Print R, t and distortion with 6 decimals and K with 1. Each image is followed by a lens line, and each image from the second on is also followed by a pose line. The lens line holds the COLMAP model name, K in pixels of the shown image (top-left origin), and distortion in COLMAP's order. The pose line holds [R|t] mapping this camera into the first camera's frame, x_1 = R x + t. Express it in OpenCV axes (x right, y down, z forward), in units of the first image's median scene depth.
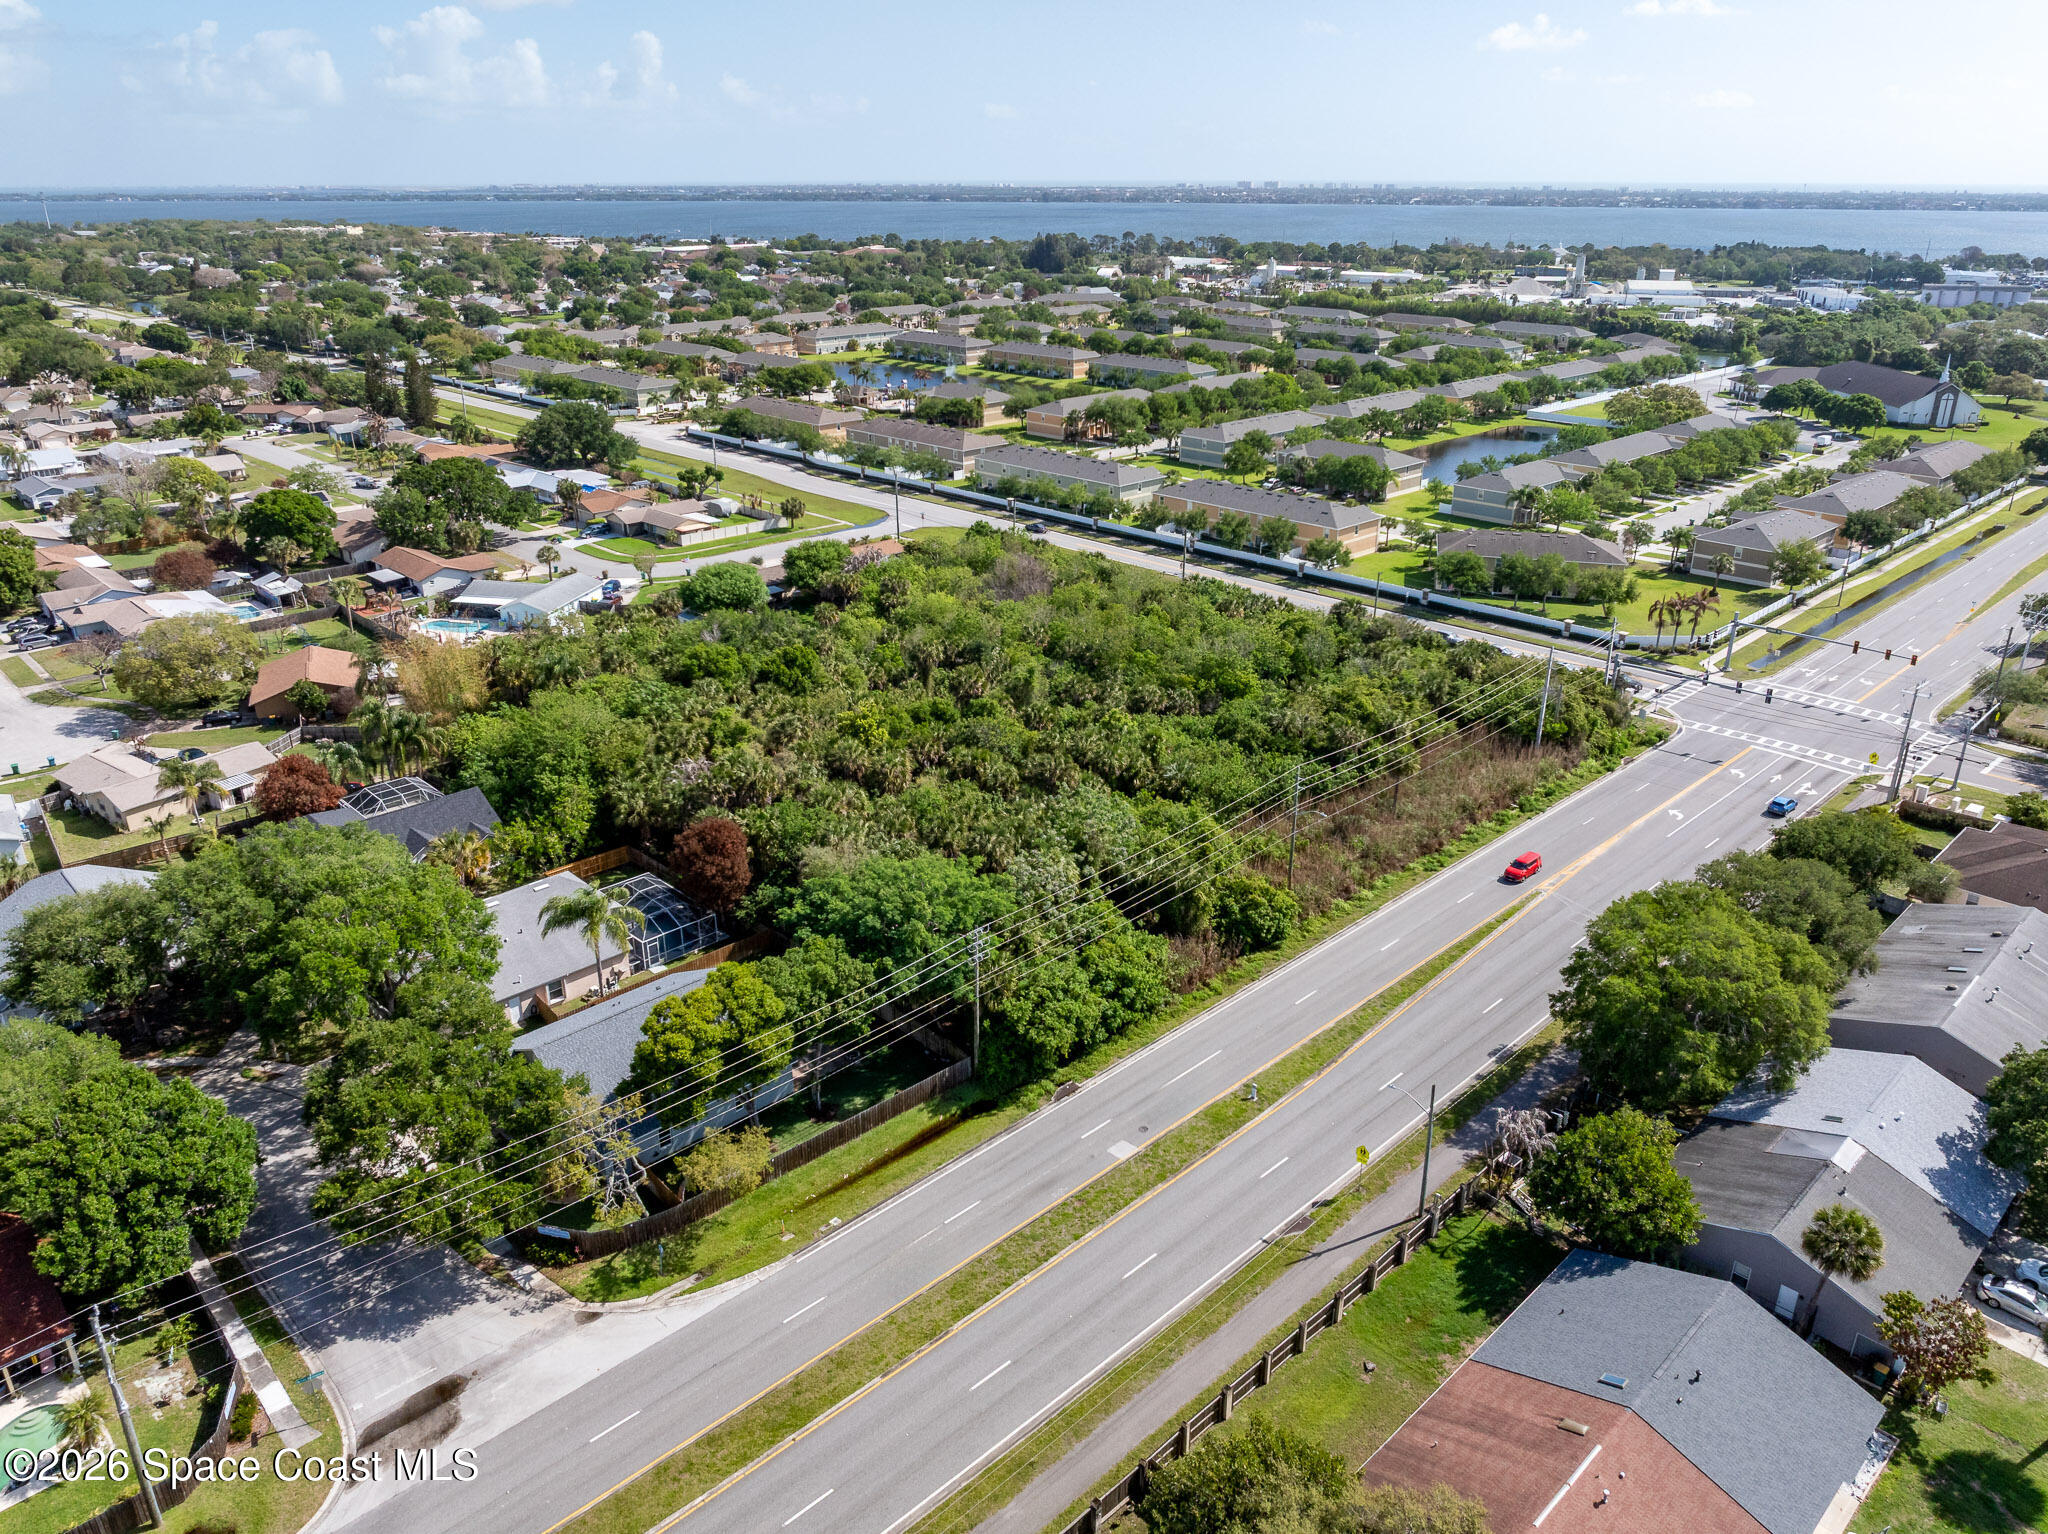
lens RADIAL K [[1436.4, 0, 1024.0], [0, 1436.4, 767.0], [0, 0, 1]] dist [-0.020134, 0.006516]
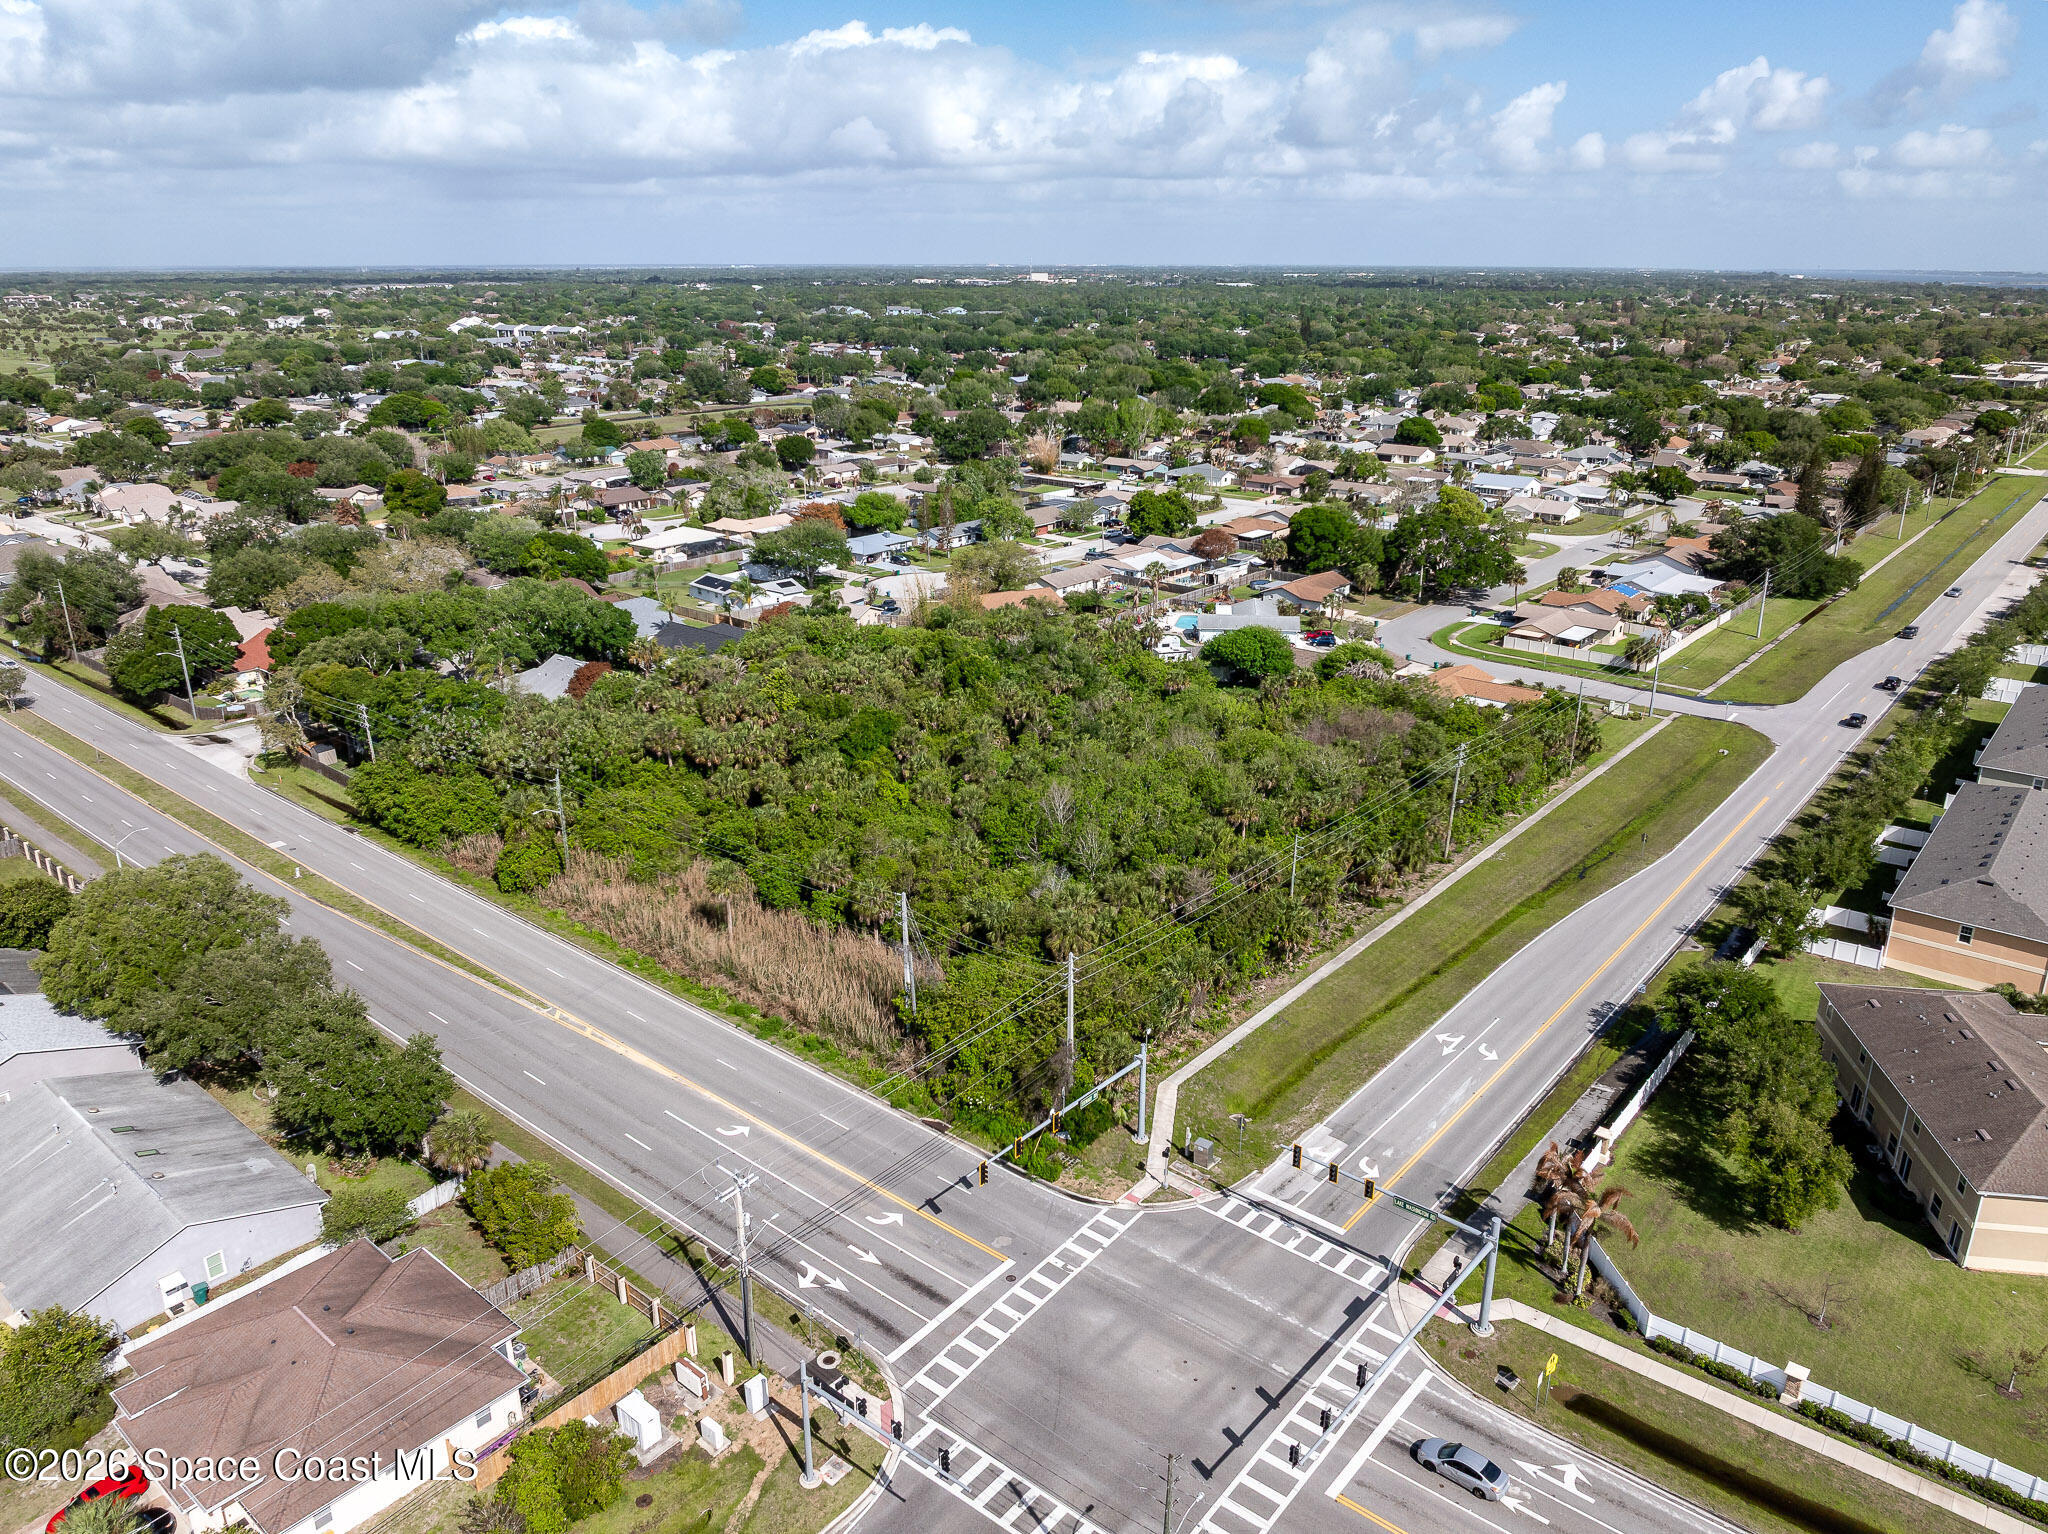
lens RADIAL K [[1468.8, 0, 1023.7], [0, 1468.8, 659.5], [0, 0, 1]] dist [-0.040742, 0.026466]
pose [[0.107912, 0.264095, -0.958441, 1.050851], [-0.380188, 0.901753, 0.205668, -0.365433], [0.918592, 0.342194, 0.197716, 0.851263]]
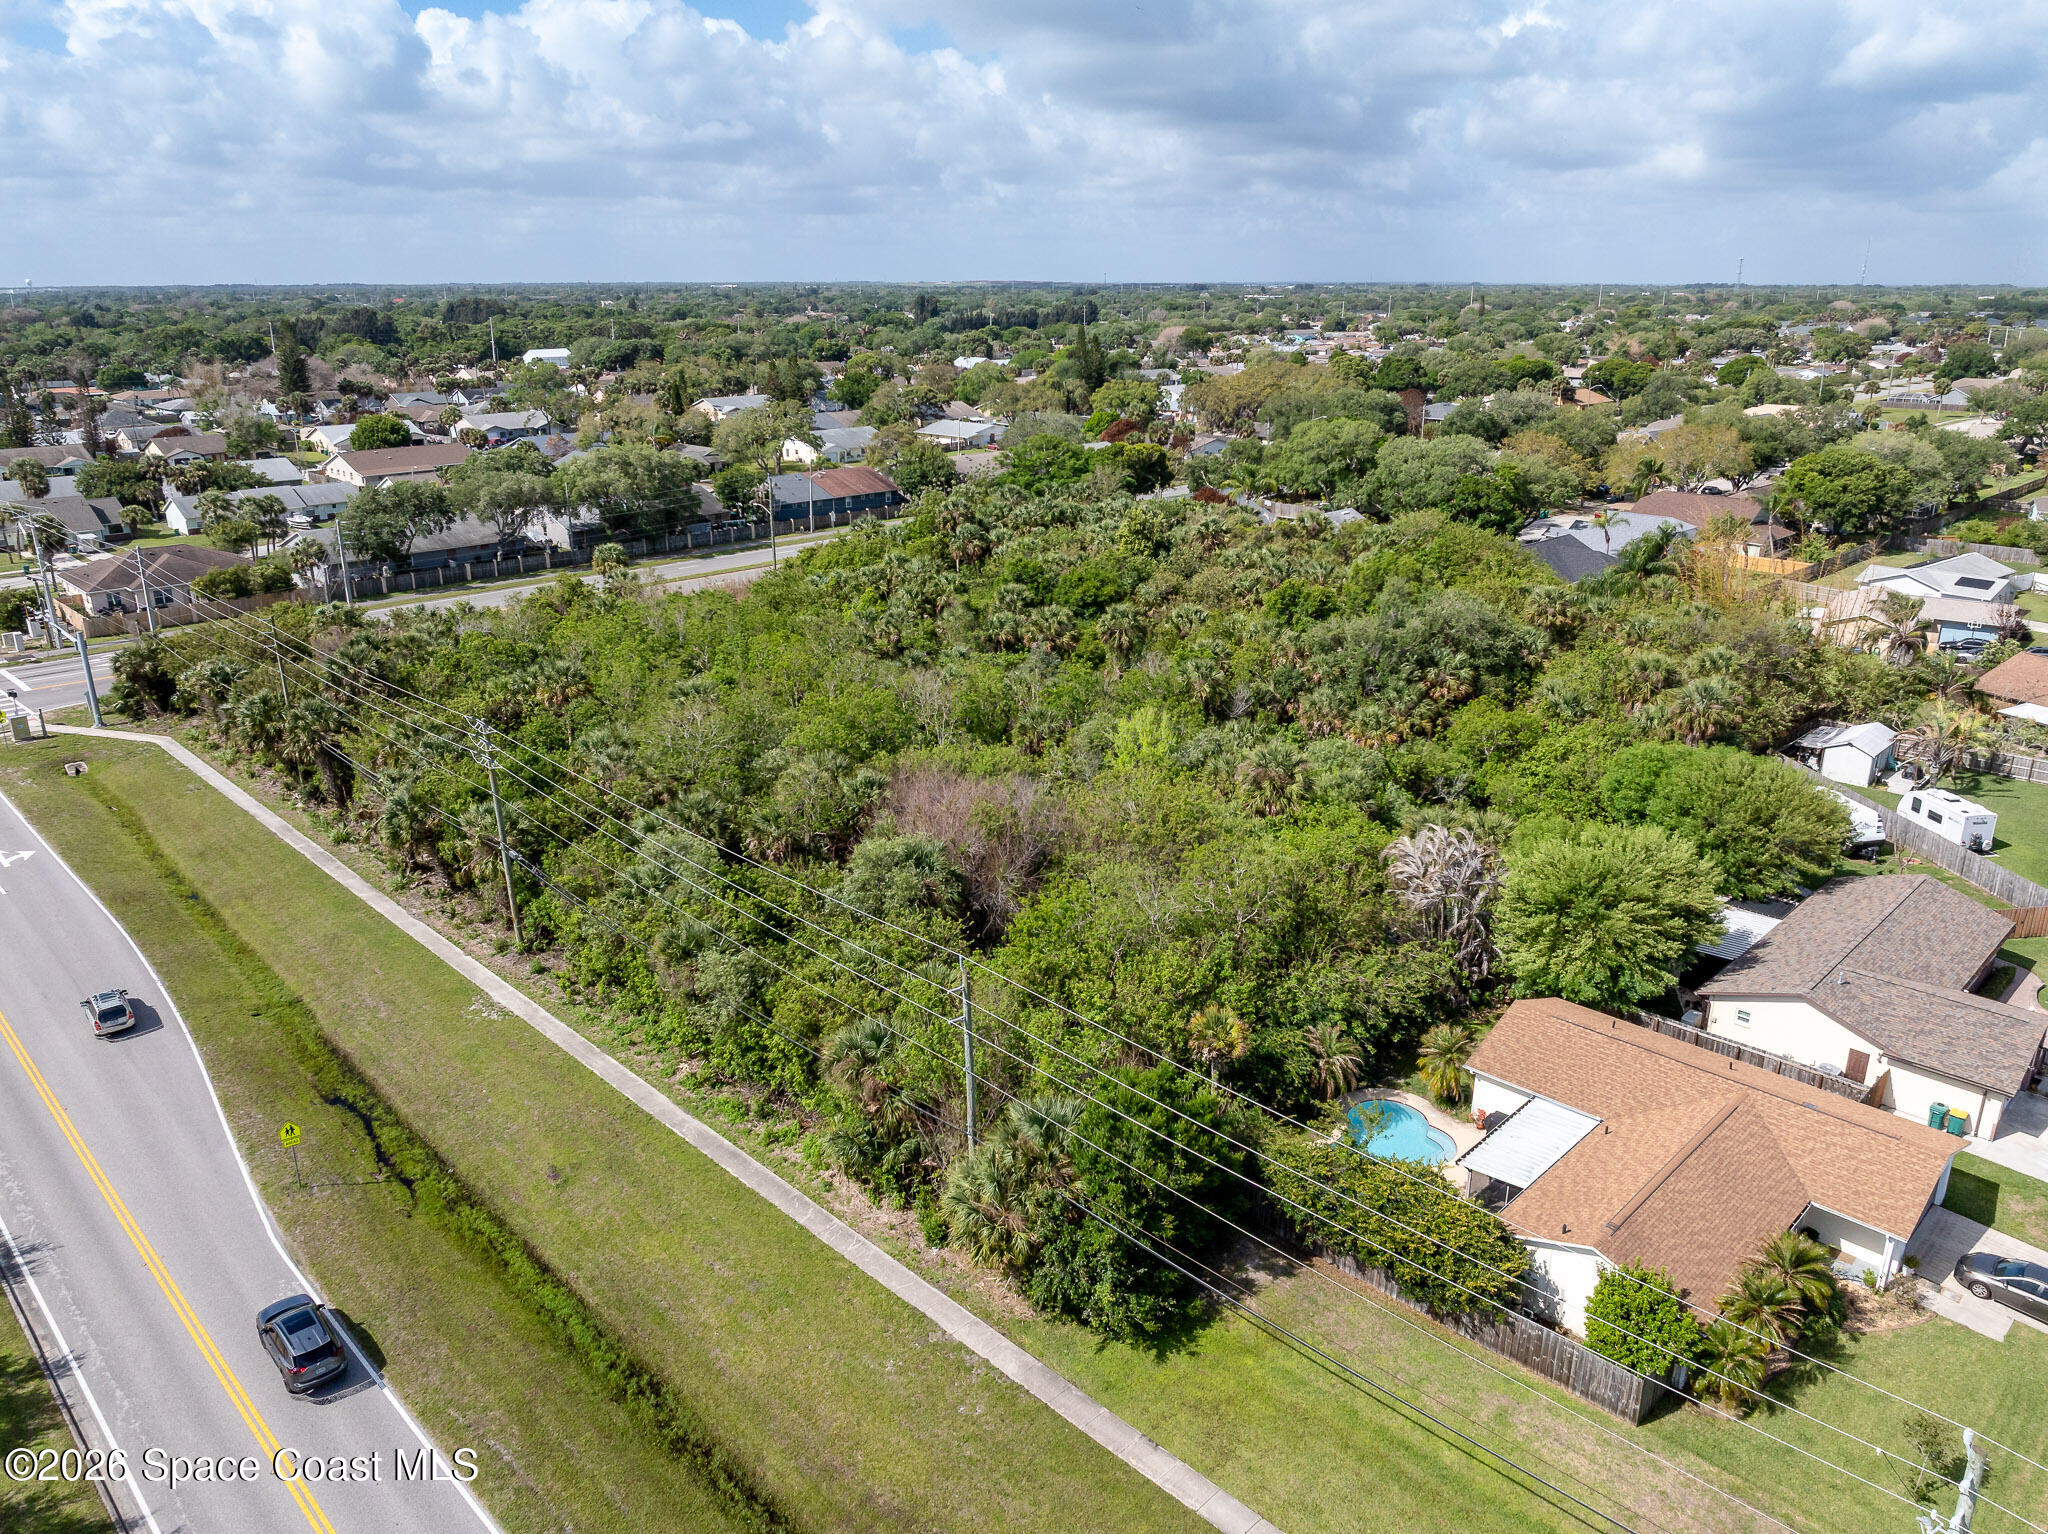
lens RADIAL K [[1428.1, 0, 1024.0], [0, 1428.1, 767.0], [0, 0, 1]] dist [-0.038566, 0.025621]
pose [[-0.999847, 0.005757, -0.016542, -0.022464], [-0.006410, 0.758669, 0.651445, -0.513629], [0.016300, 0.651451, -0.758516, 1.703877]]
